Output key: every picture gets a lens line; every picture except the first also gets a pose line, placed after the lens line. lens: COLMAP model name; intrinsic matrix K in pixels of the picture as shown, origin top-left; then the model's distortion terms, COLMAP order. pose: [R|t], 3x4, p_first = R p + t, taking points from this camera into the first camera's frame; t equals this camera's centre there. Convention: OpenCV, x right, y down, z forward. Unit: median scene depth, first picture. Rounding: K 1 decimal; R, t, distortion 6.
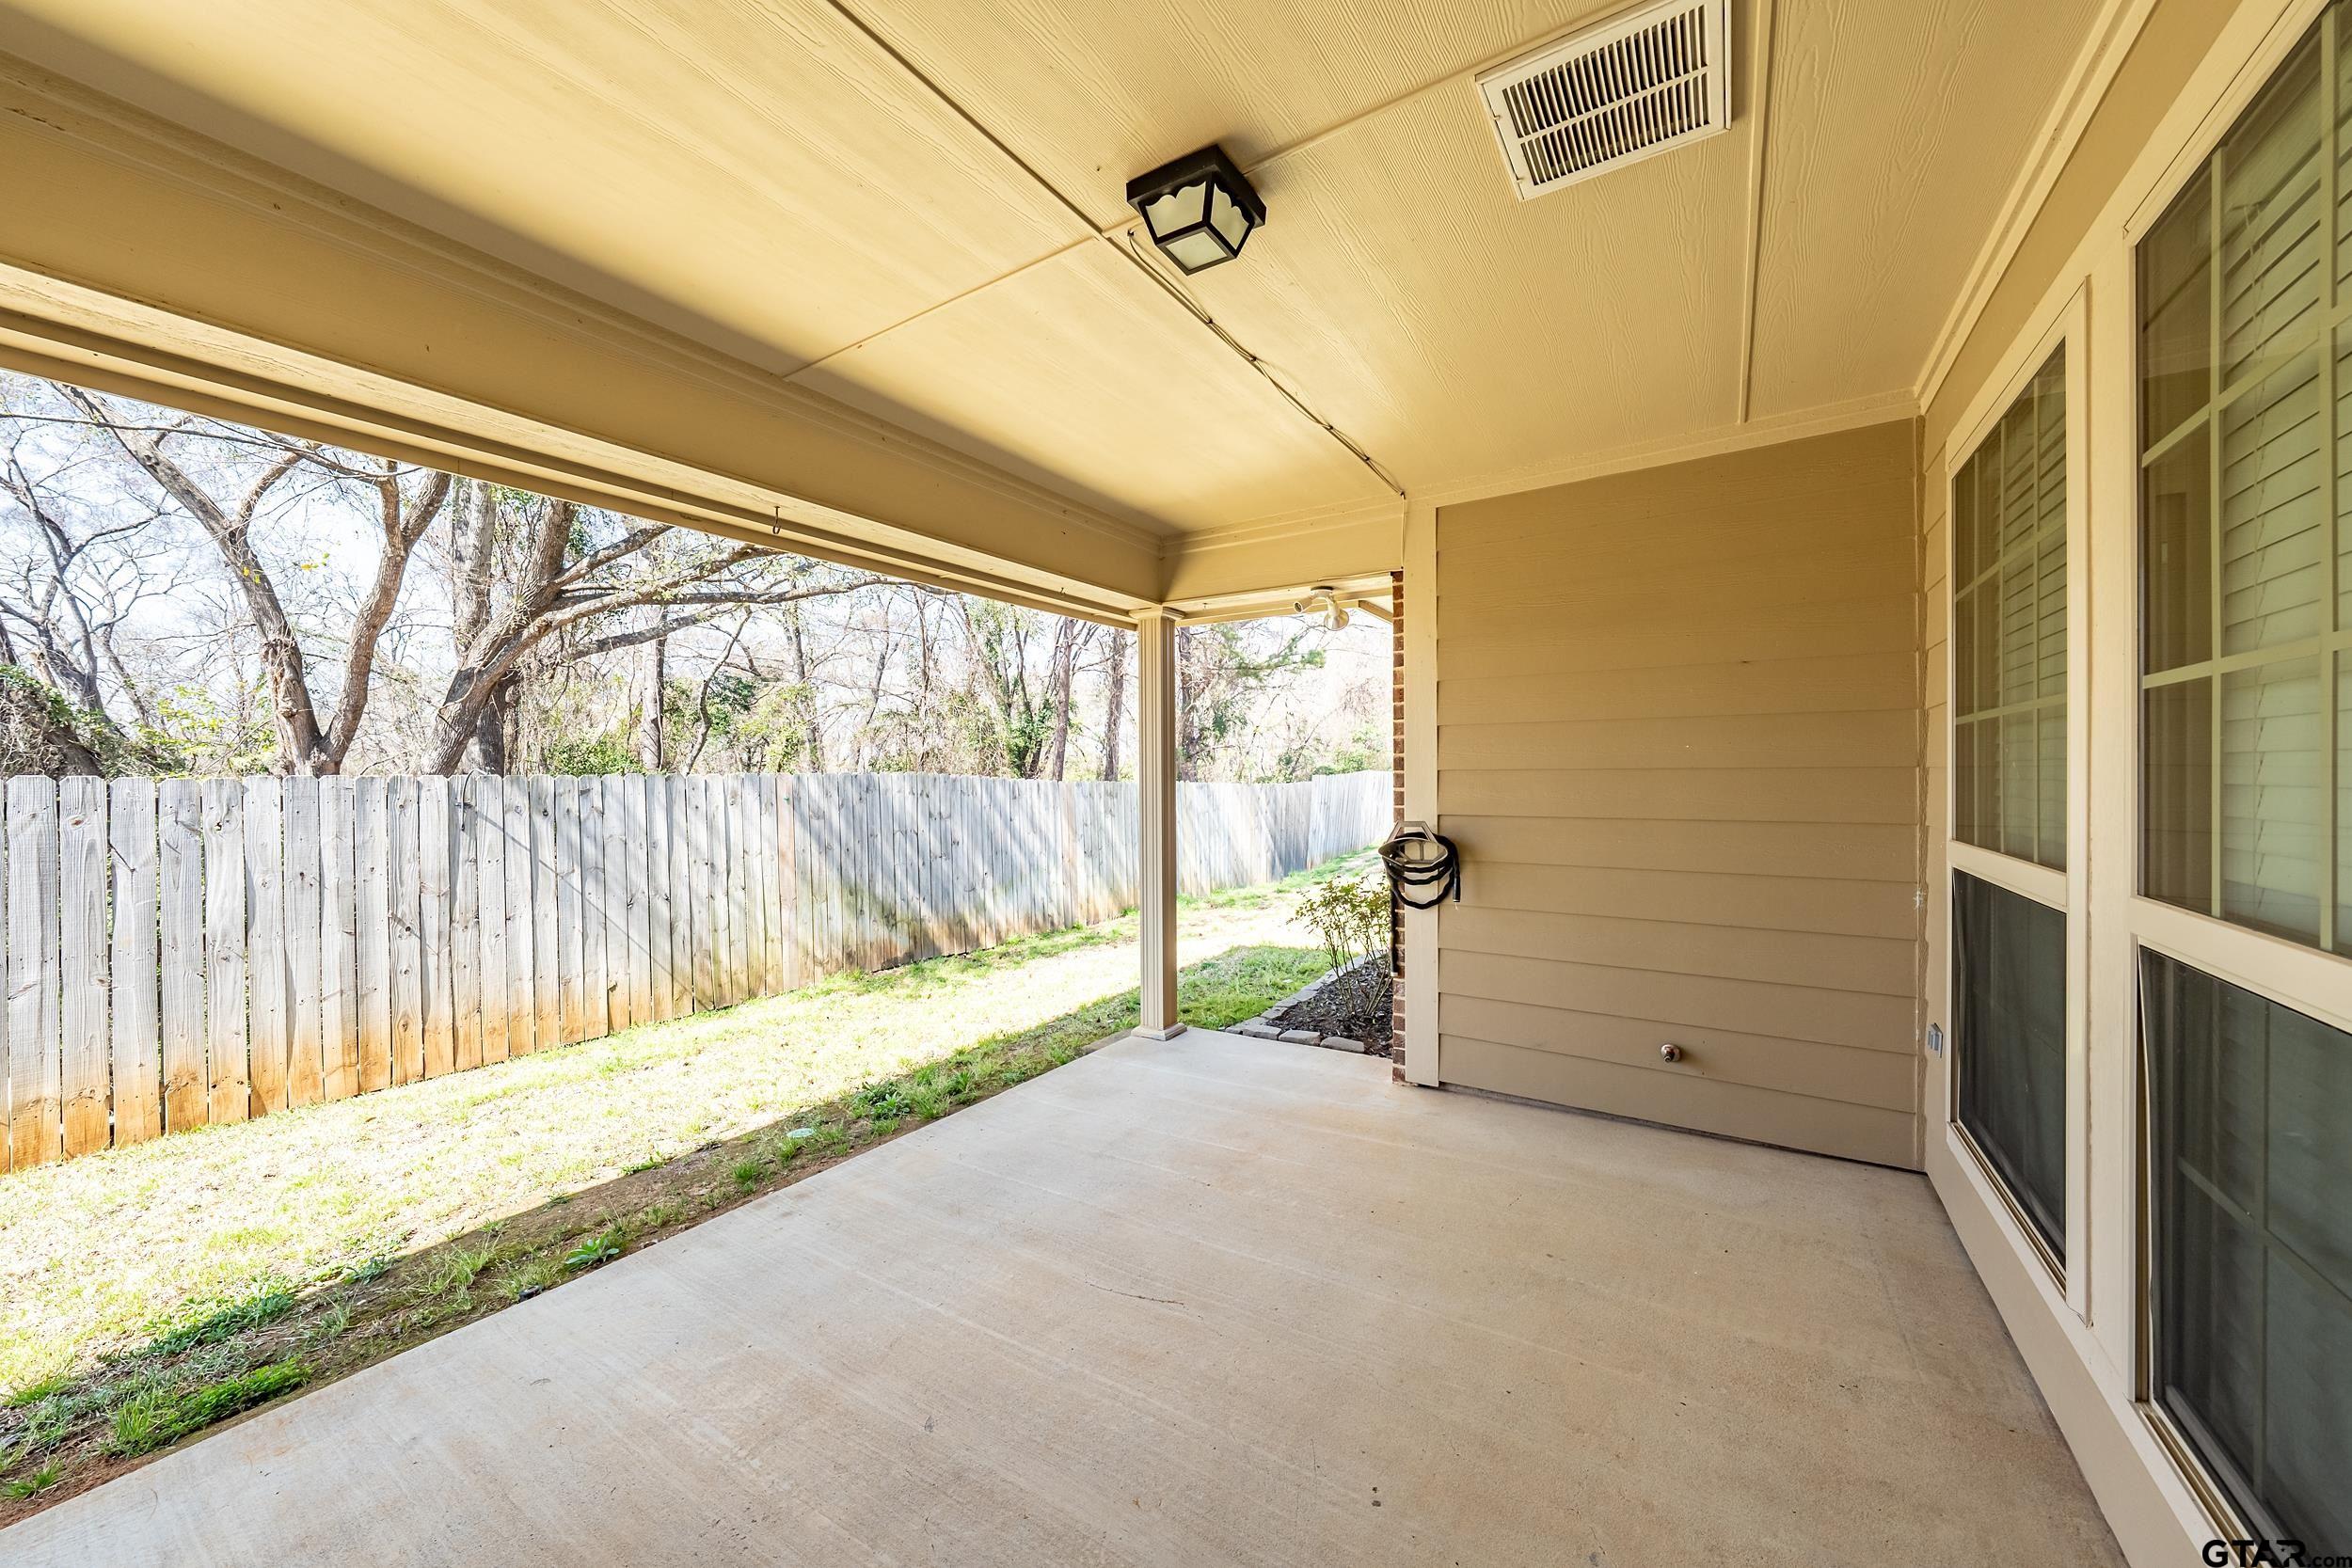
lens RADIAL K [[864.2, 0, 1175.3], [0, 864.2, 782.0], [0, 0, 1]] dist [-0.001225, -0.000144]
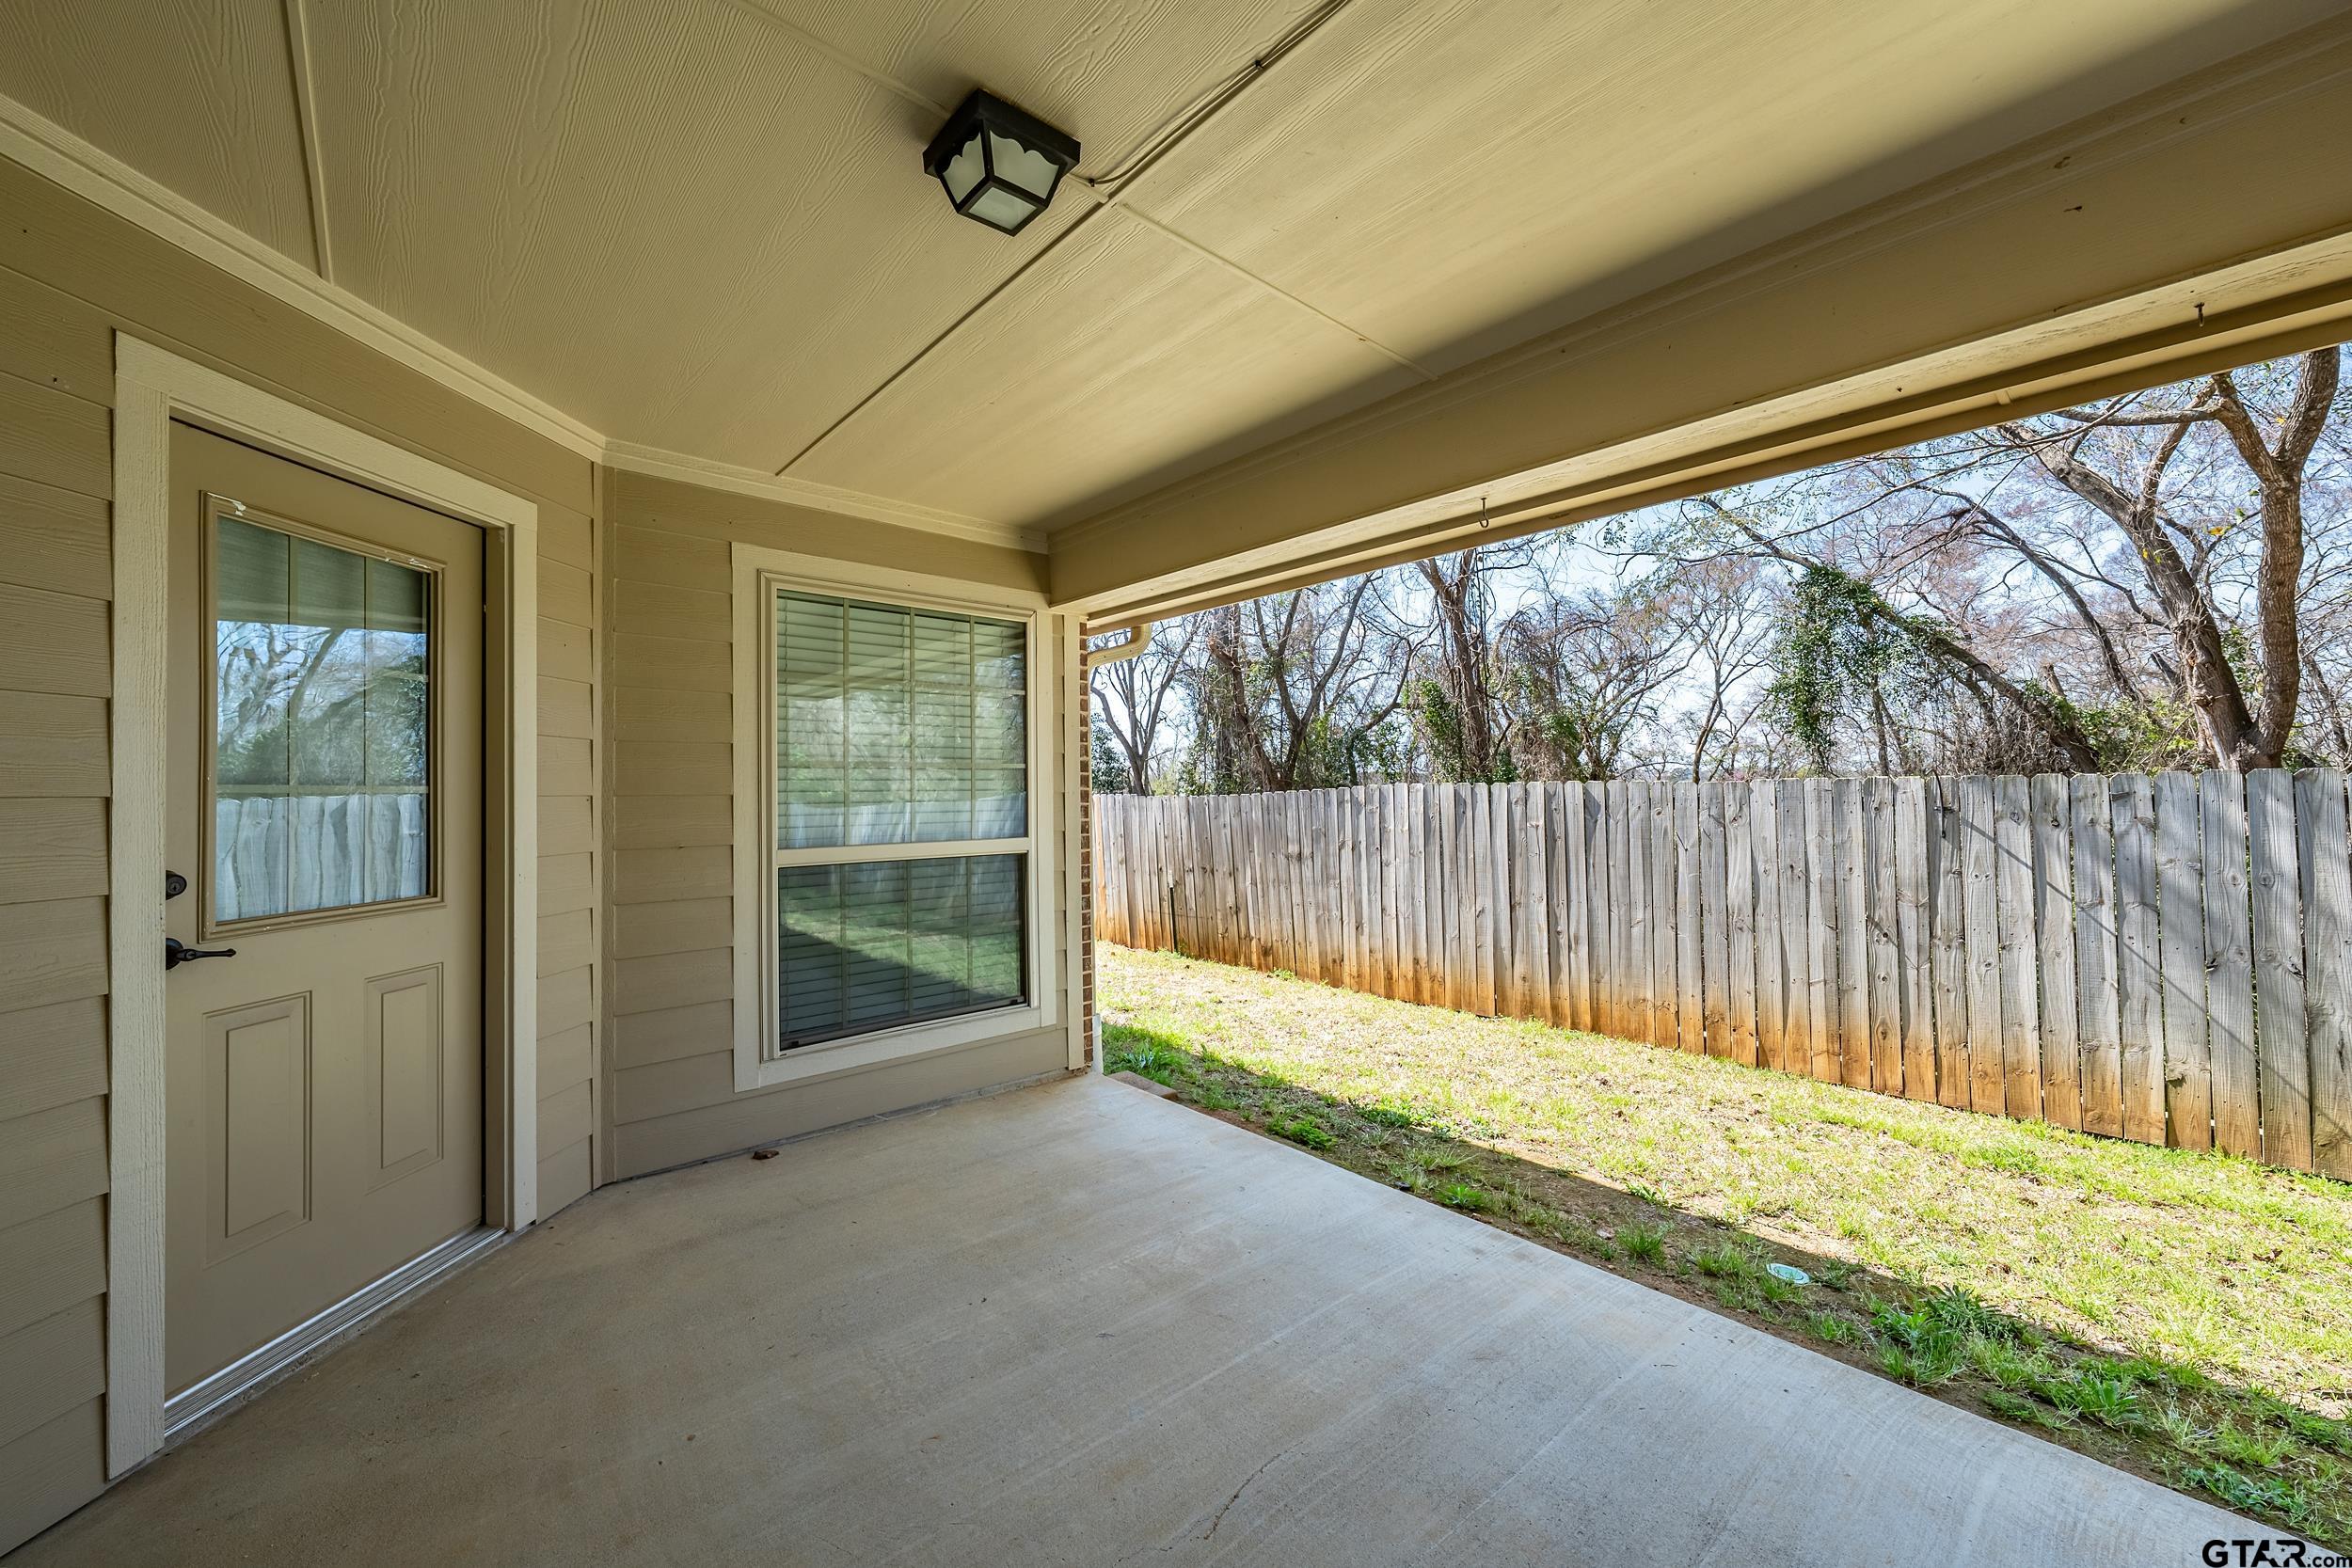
lens RADIAL K [[908.2, 0, 1175.8], [0, 908.2, 780.7], [0, 0, 1]] dist [0.003314, -0.001058]
pose [[-0.281144, -0.001652, -0.959664, 0.318355], [0.007407, 0.999965, -0.003891, -0.005415], [0.959637, -0.008202, -0.281122, 0.520302]]
